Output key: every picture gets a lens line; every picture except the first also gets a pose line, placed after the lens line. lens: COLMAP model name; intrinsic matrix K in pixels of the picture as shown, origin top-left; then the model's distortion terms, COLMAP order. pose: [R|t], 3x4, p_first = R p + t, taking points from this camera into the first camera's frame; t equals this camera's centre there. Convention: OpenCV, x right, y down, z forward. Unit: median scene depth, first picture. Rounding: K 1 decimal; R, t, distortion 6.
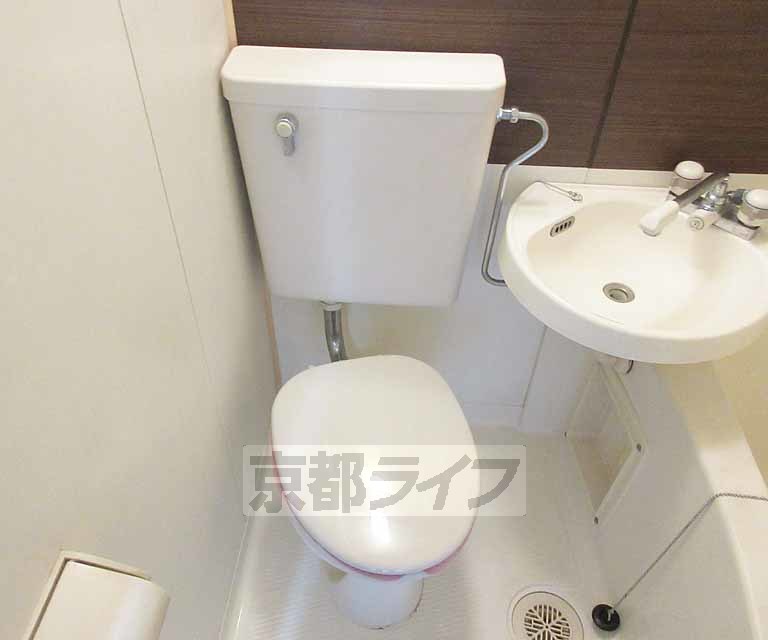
lens RADIAL K [[650.0, 0, 350.1], [0, 650.0, 317.2], [0, 0, 1]] dist [-0.008265, 0.033870]
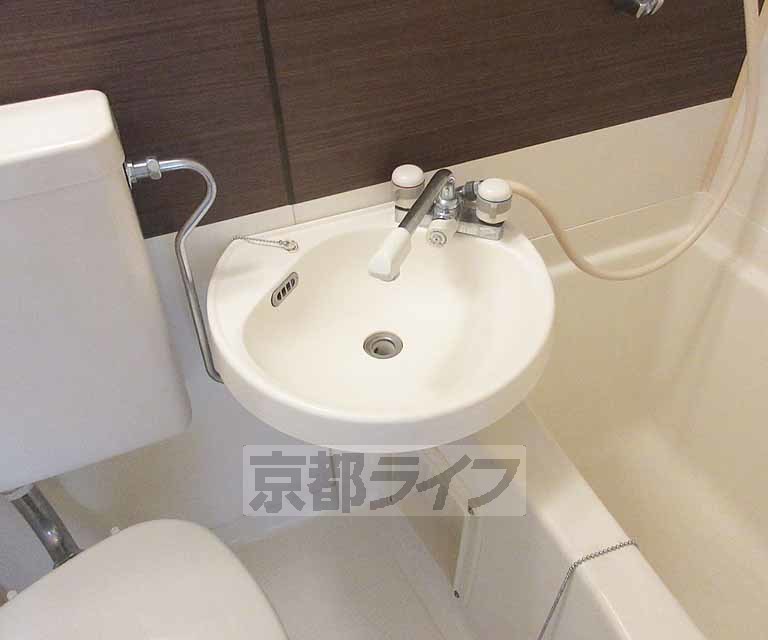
lens RADIAL K [[650.0, 0, 389.1], [0, 650.0, 318.3], [0, 0, 1]] dist [-0.008265, 0.033870]
pose [[0.882759, -0.329699, 0.334717, 0.180046], [0.338867, 0.940274, 0.032475, -0.096331], [-0.325432, 0.084757, 0.941759, 0.276499]]
